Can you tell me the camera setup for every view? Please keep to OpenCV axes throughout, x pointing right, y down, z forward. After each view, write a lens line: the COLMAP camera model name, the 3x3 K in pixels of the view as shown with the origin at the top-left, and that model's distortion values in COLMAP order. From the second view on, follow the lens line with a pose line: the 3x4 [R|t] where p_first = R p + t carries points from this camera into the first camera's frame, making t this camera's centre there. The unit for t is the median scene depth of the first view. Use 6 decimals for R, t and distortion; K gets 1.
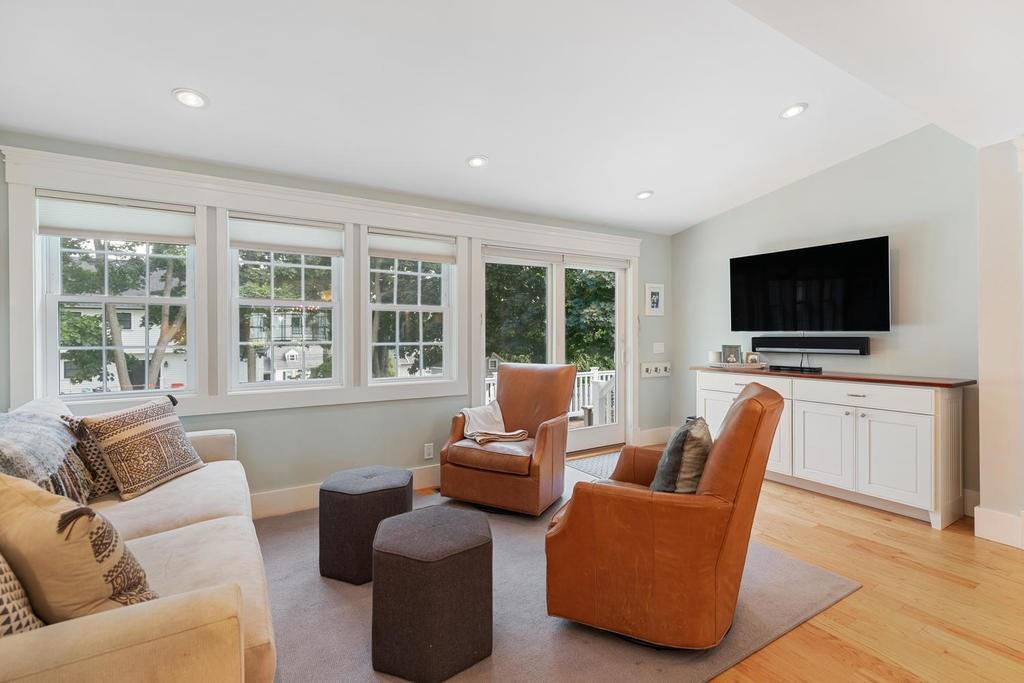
lens RADIAL K [[461.1, 0, 511.9], [0, 461.1, 331.2], [0, 0, 1]] dist [-0.000272, 0.000188]
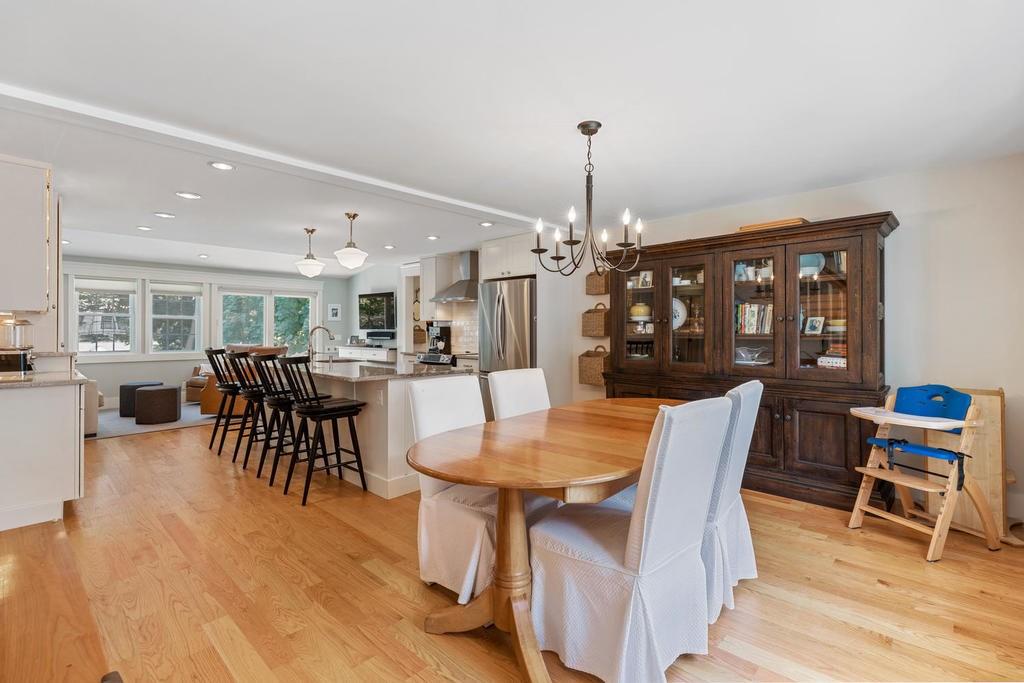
lens RADIAL K [[461.1, 0, 511.3], [0, 461.1, 327.4], [0, 0, 1]] dist [-0.000272, 0.000188]
pose [[0.959611, 0.003673, 0.281307, 0.564767], [-0.002830, 0.999990, -0.003403, -0.002390], [-0.281317, 0.002469, 0.959612, -1.238153]]
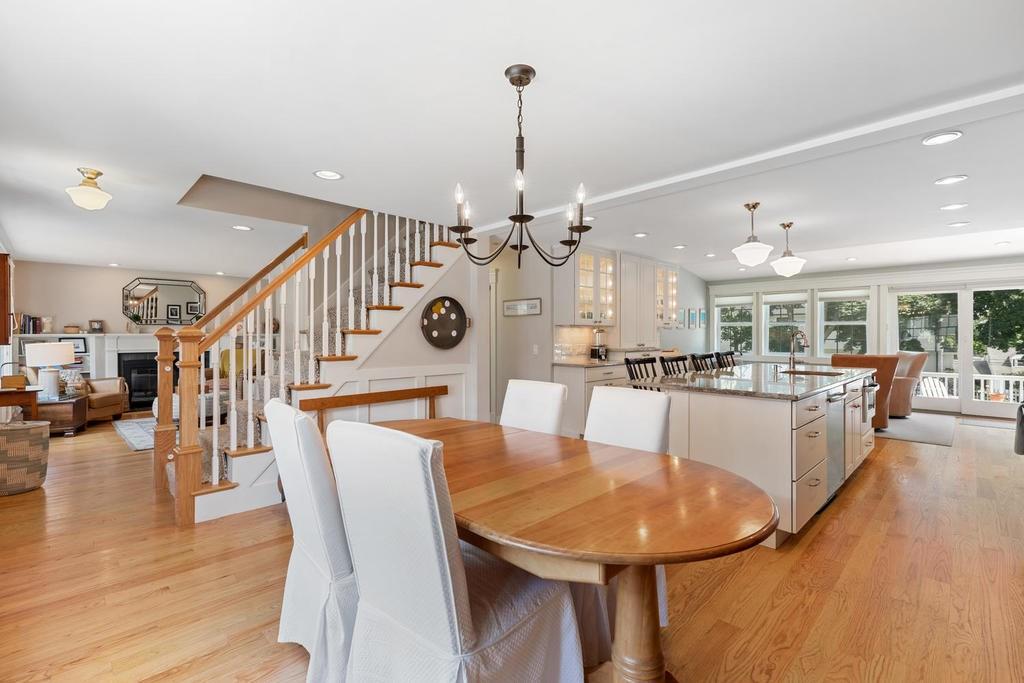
lens RADIAL K [[461.1, 0, 514.5], [0, 461.1, 338.4], [0, 0, 1]] dist [-0.000272, 0.000188]
pose [[0.228249, 0.009767, -0.973554, 1.286538], [0.000330, 0.999949, 0.010109, -0.002923], [0.973603, -0.002629, 0.228234, -0.814795]]
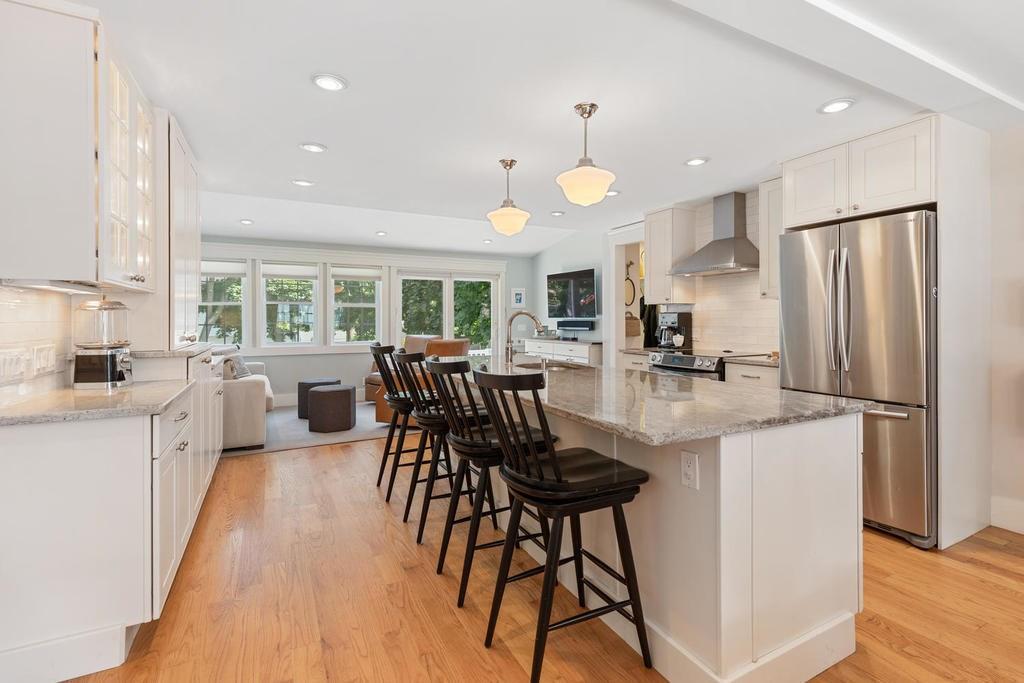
lens RADIAL K [[461.1, 0, 512.6], [0, 461.1, 319.5], [0, 0, 1]] dist [-0.000272, 0.000188]
pose [[0.998442, -0.001920, -0.055758, 0.451330], [0.002024, 0.999996, 0.001808, 0.004176], [0.055754, -0.001918, 0.998443, -0.723801]]
